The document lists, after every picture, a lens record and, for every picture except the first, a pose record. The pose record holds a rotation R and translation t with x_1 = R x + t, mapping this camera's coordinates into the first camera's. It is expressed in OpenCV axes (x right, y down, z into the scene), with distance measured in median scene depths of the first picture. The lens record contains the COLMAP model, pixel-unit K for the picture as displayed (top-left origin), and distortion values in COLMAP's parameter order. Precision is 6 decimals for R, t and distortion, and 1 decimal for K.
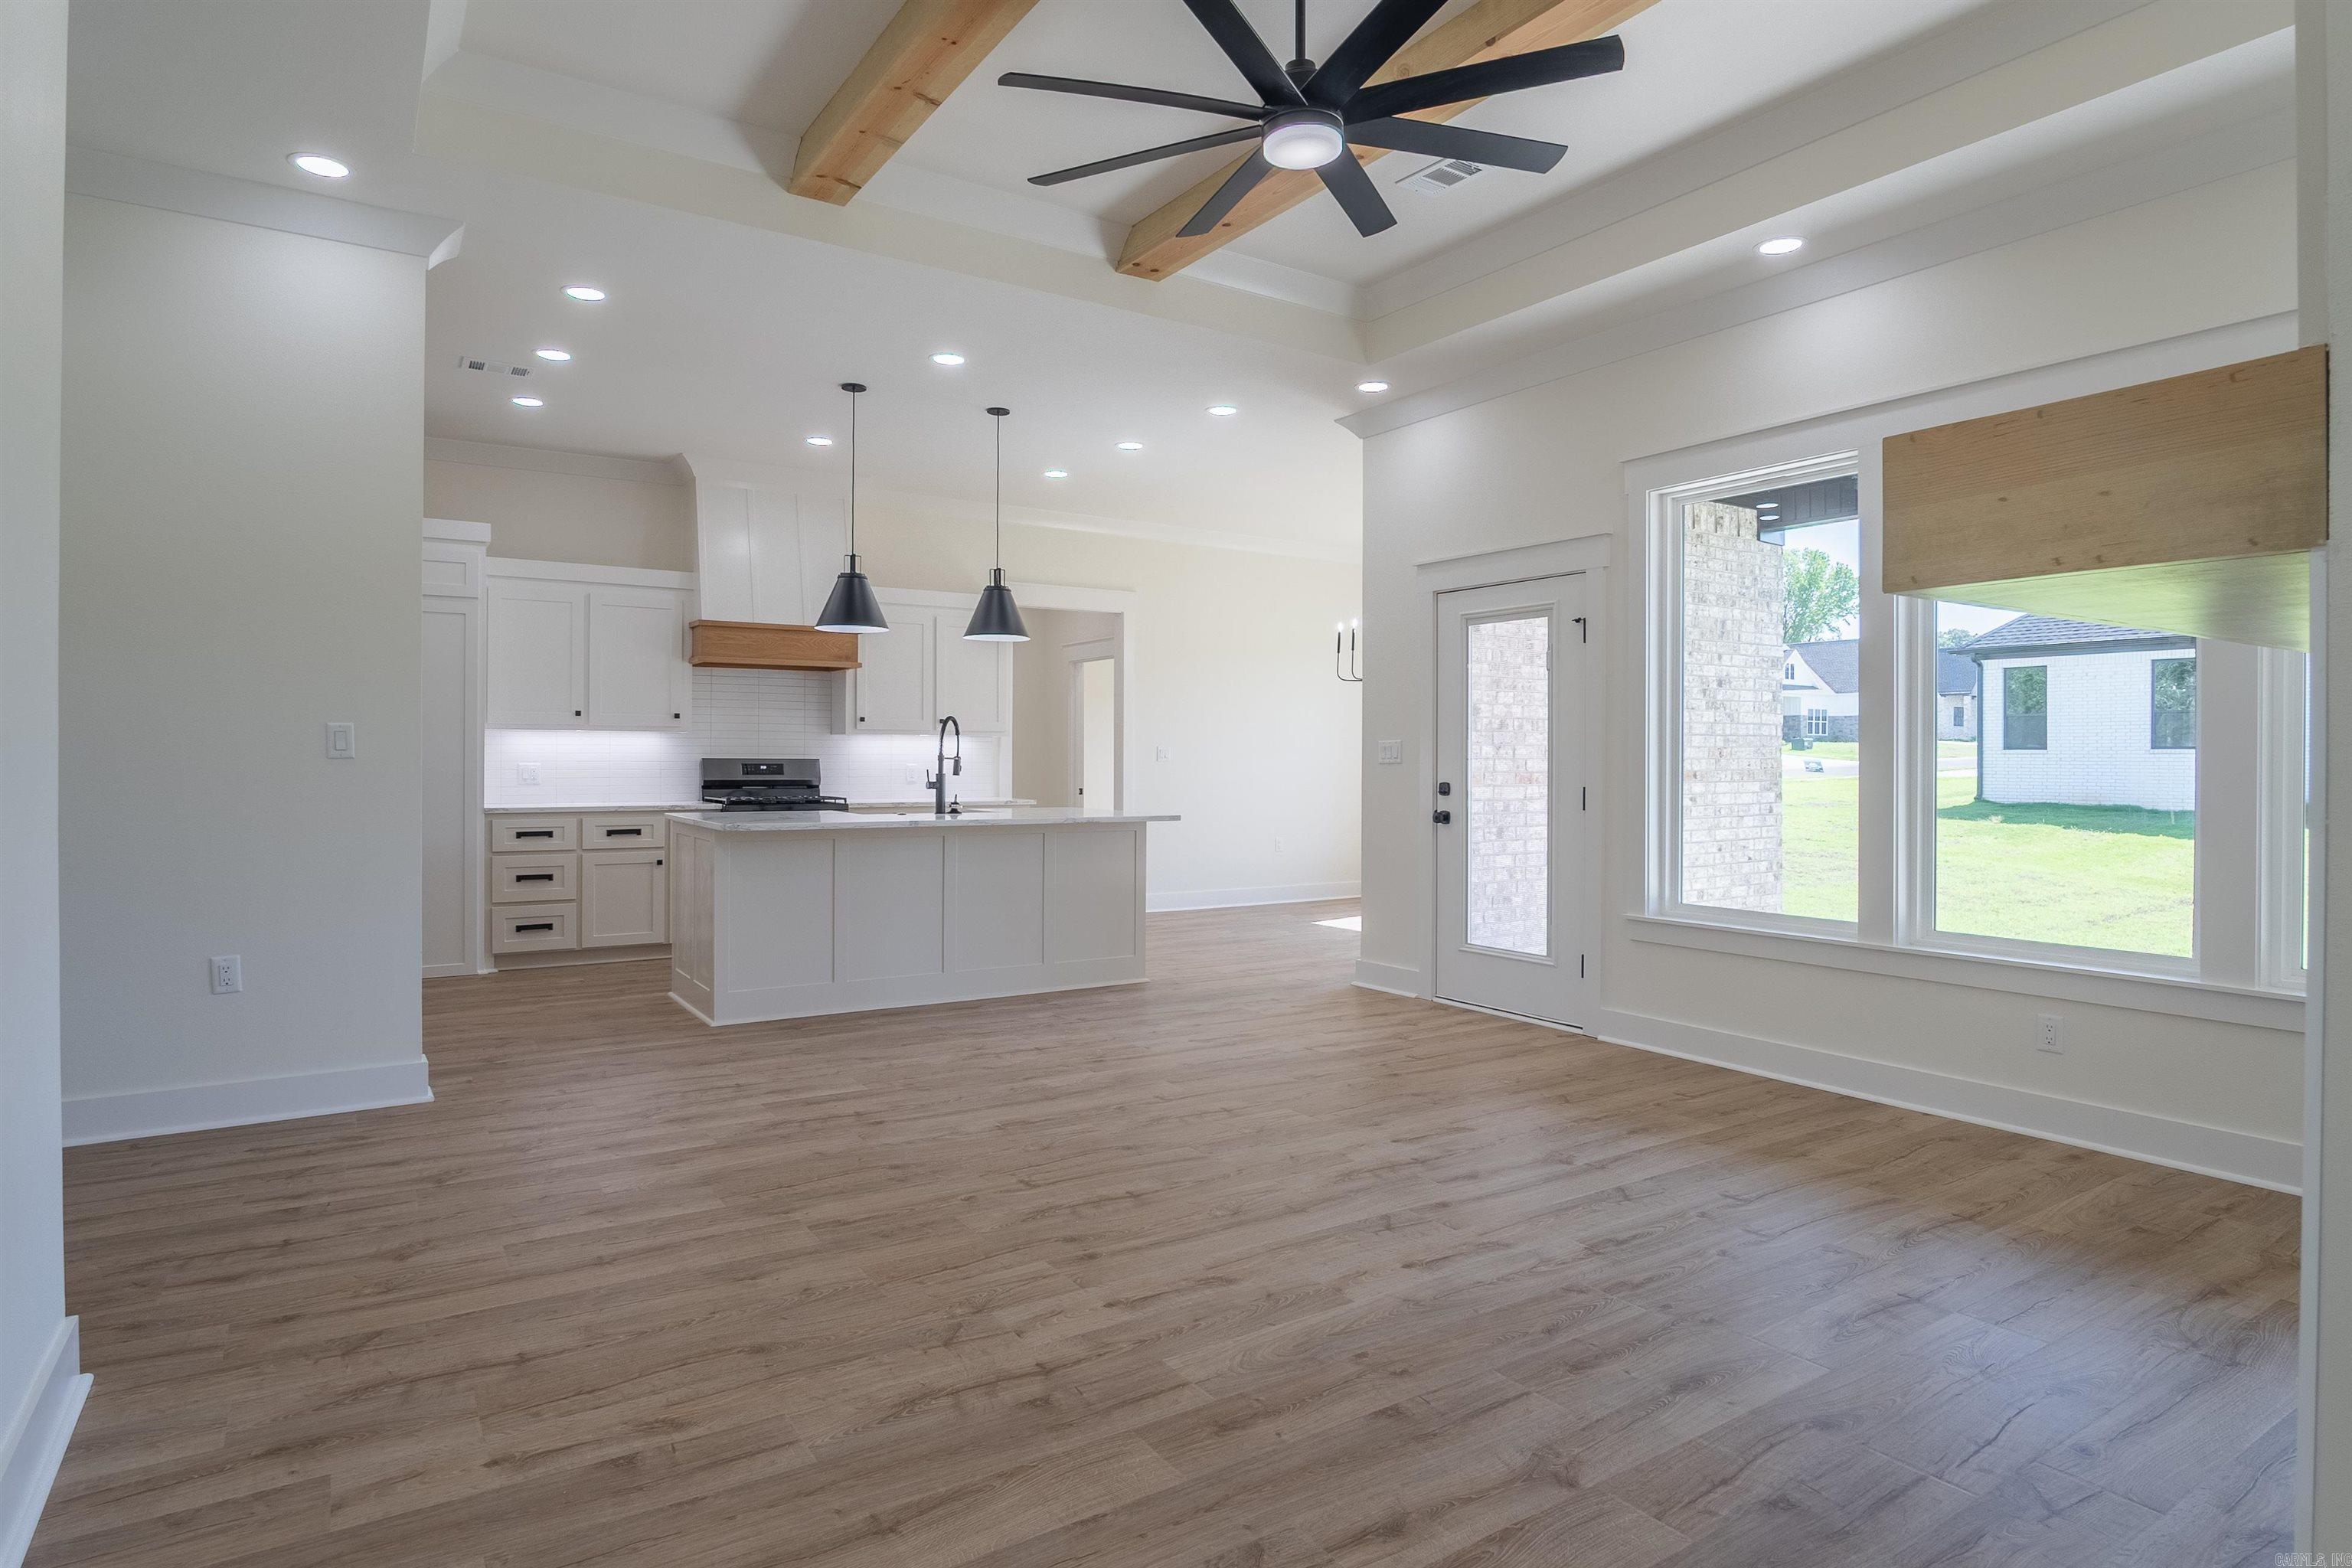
lens RADIAL K [[1295.5, 0, 1193.2], [0, 1295.5, 773.9], [0, 0, 1]] dist [-0.032333, 0.006827]
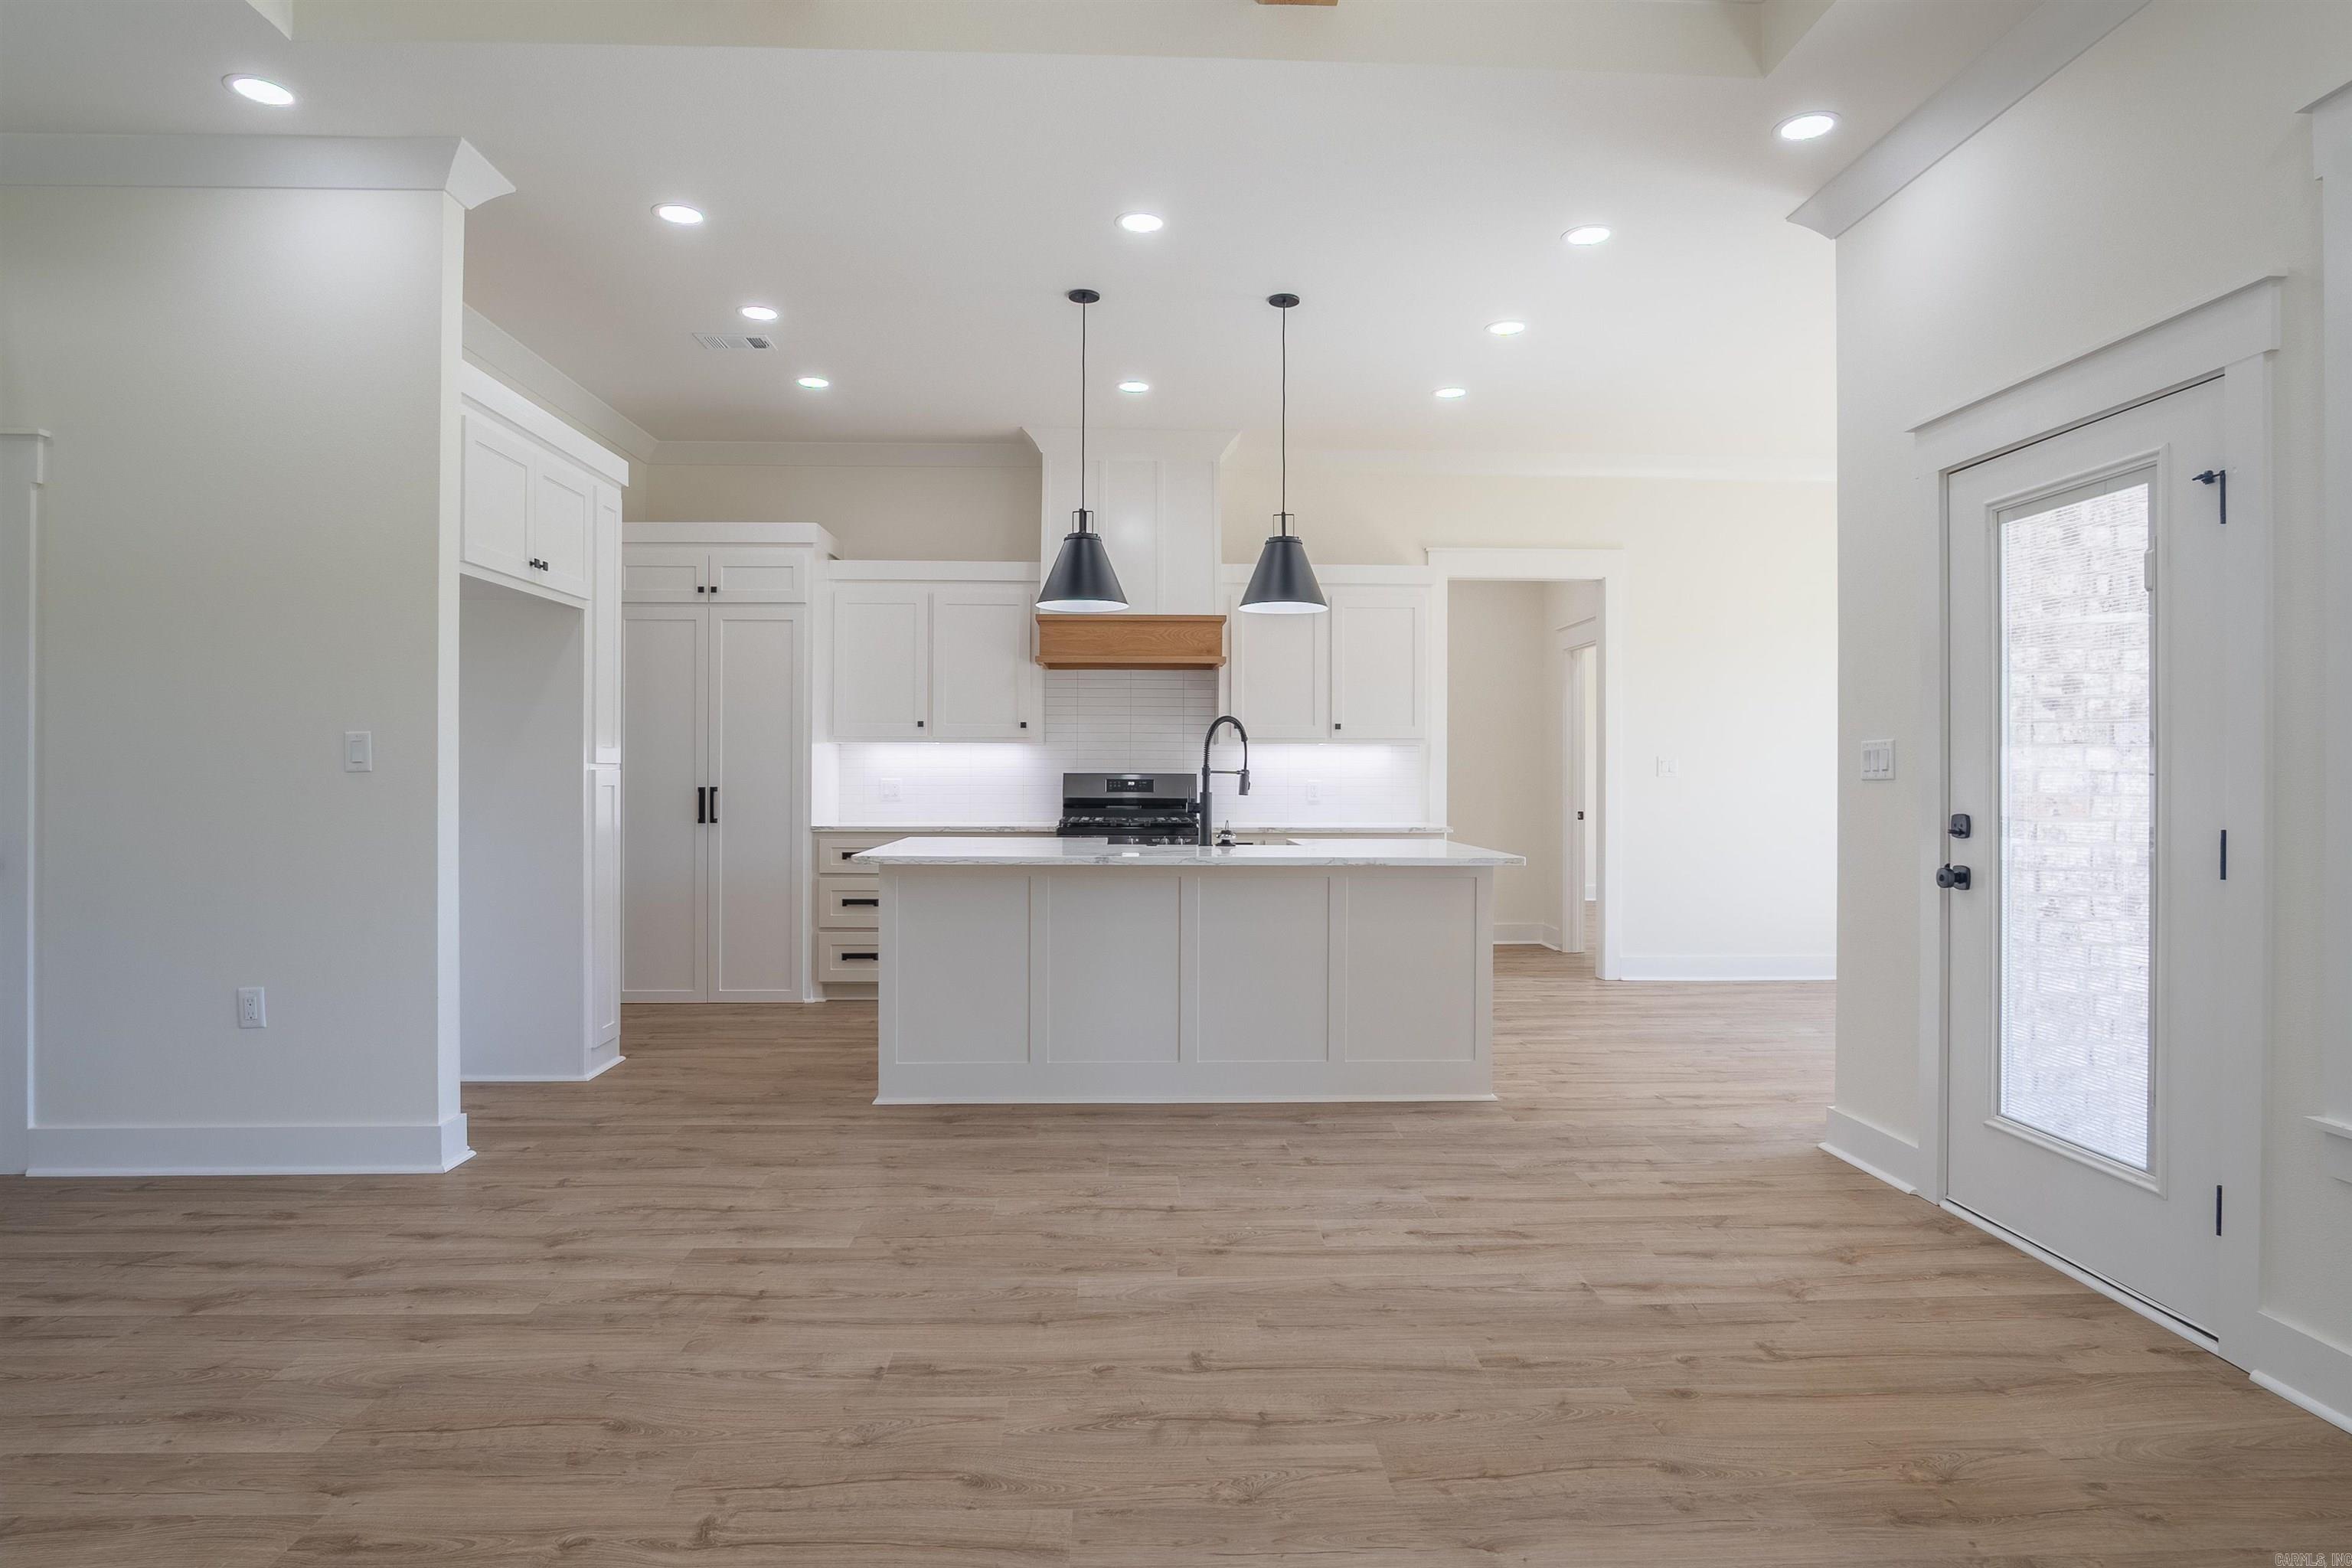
lens RADIAL K [[1295.5, 0, 1208.2], [0, 1295.5, 776.1], [0, 0, 1]] dist [-0.032333, 0.006827]
pose [[0.860417, -0.000609, -0.509590, 0.195646], [-0.005099, 0.999939, -0.009806, -0.002420], [0.509565, 0.011036, 0.860361, 0.366280]]
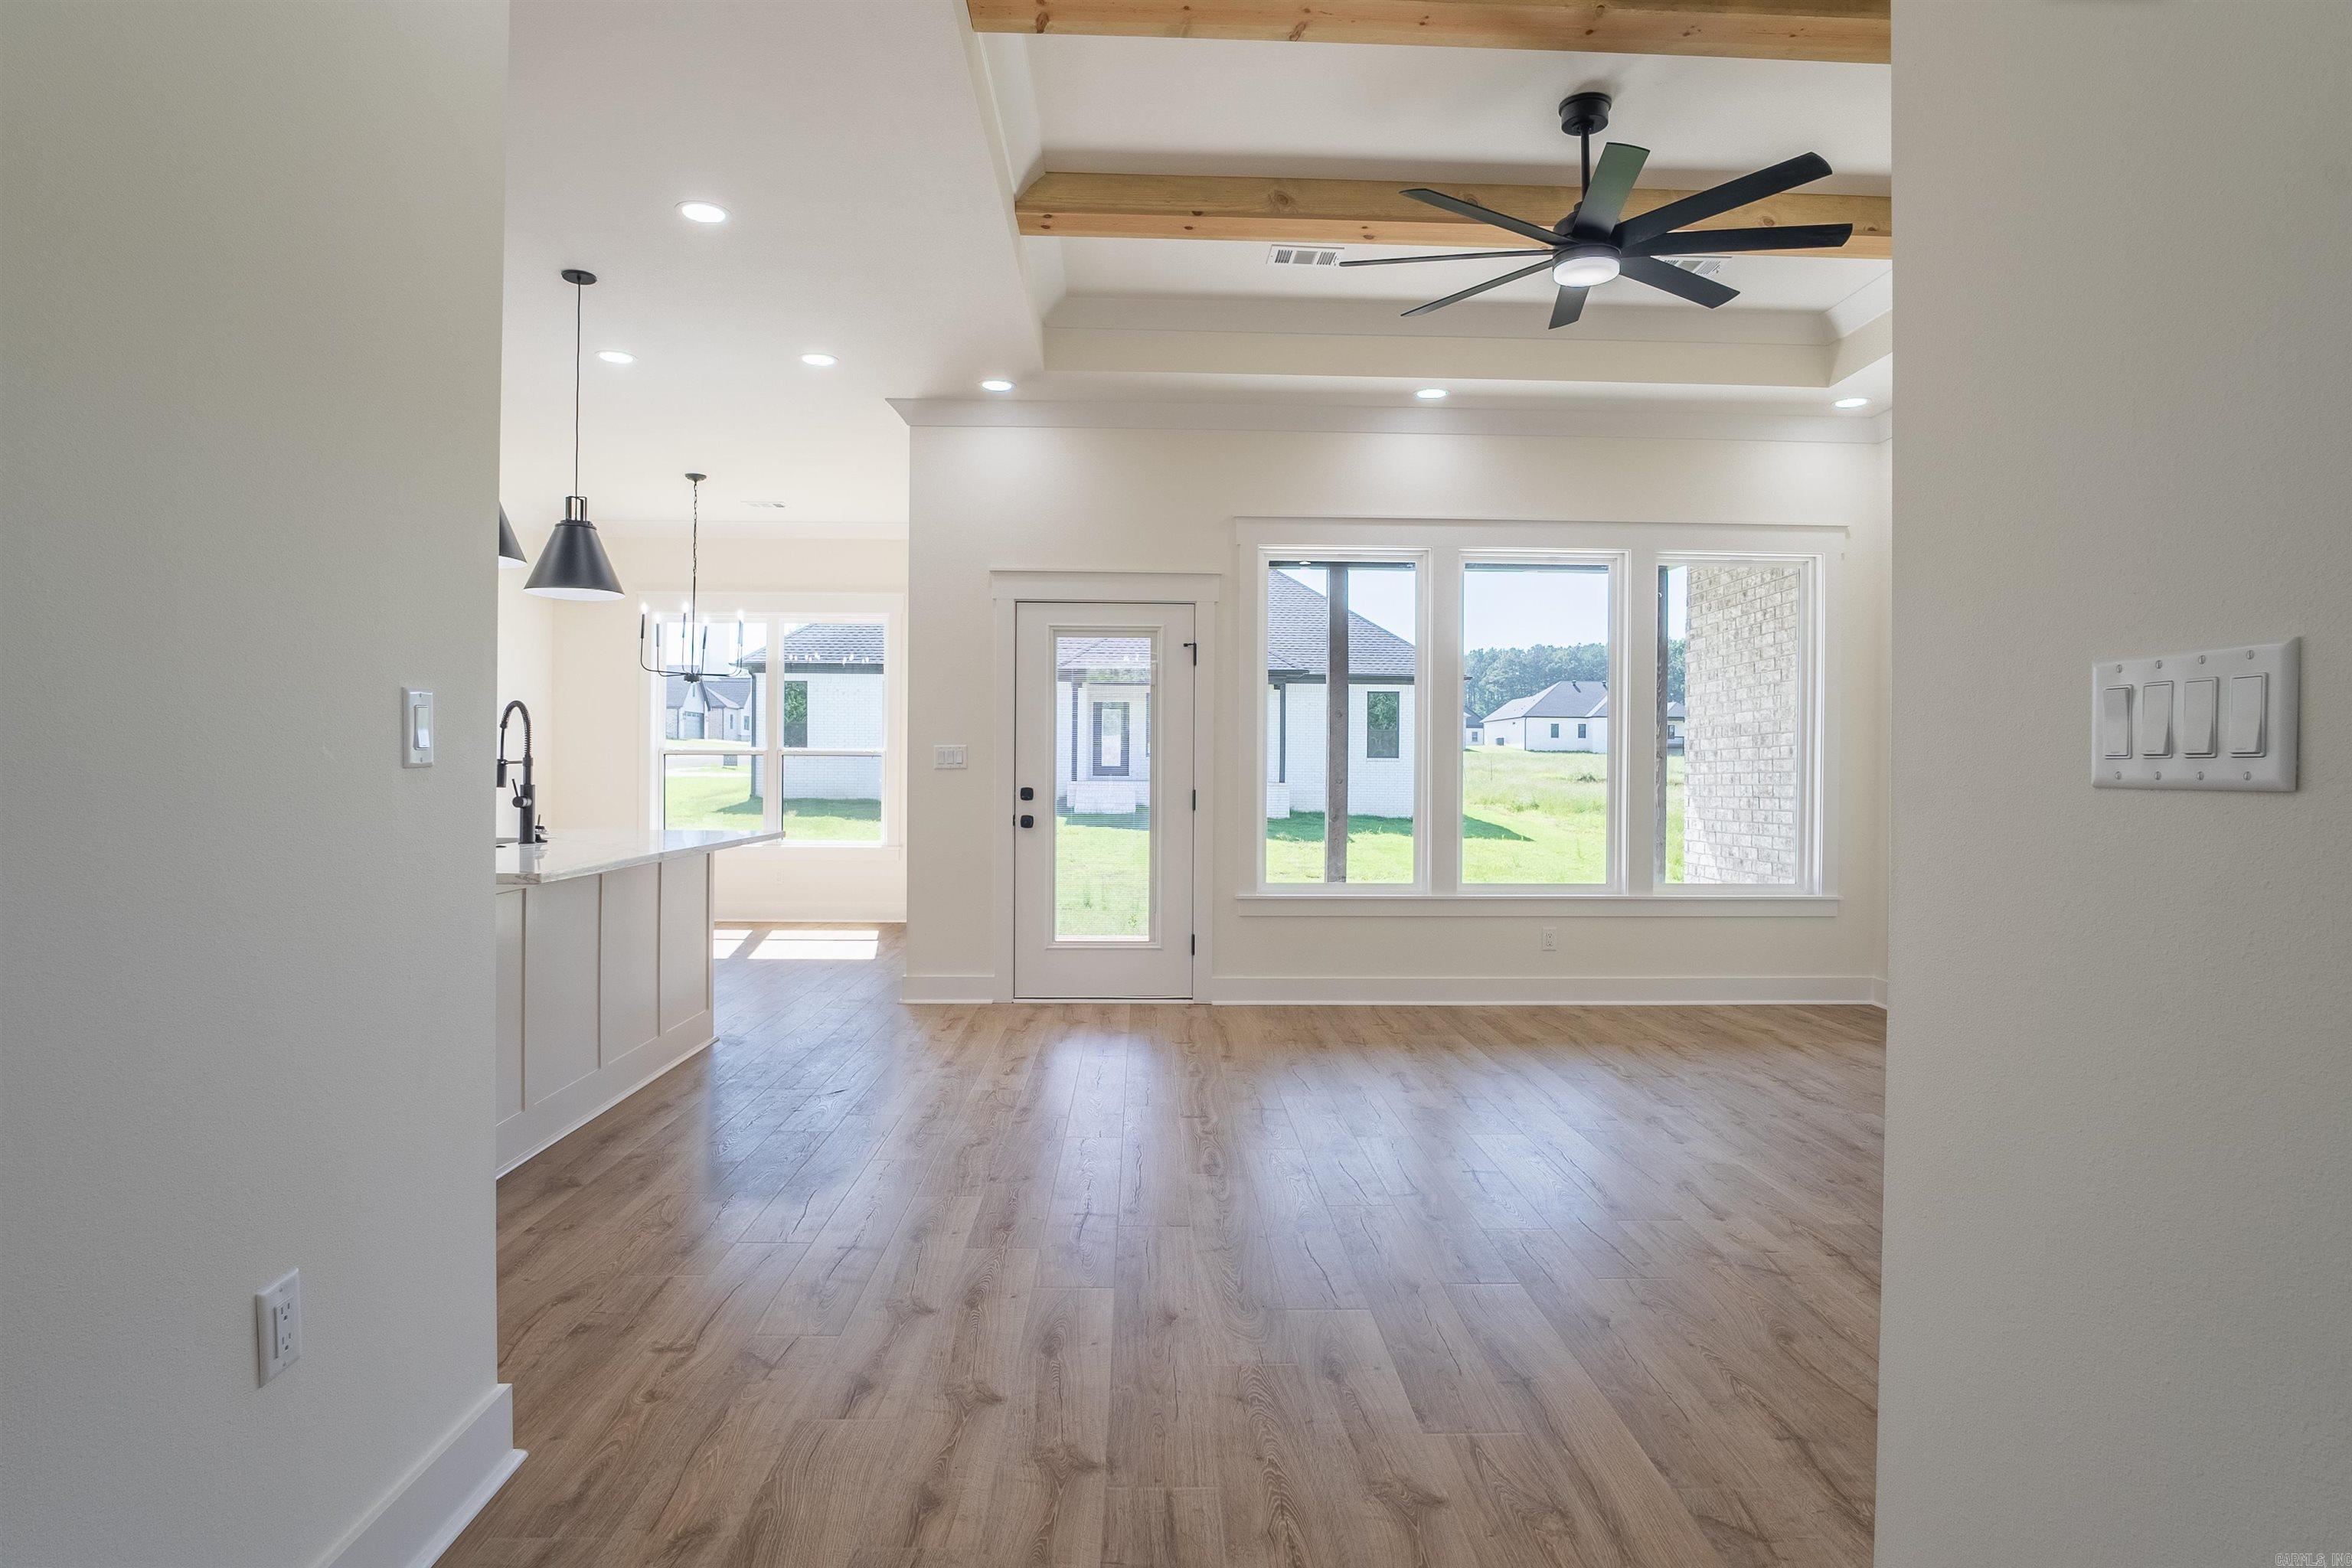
lens RADIAL K [[1295.5, 0, 1177.8], [0, 1295.5, 770.2], [0, 0, 1]] dist [-0.032333, 0.006827]
pose [[0.514052, -0.002688, 0.857755, -0.620123], [0.004544, 0.999990, 0.000411, -0.006756], [-0.857747, 0.003686, 0.514059, 0.369405]]
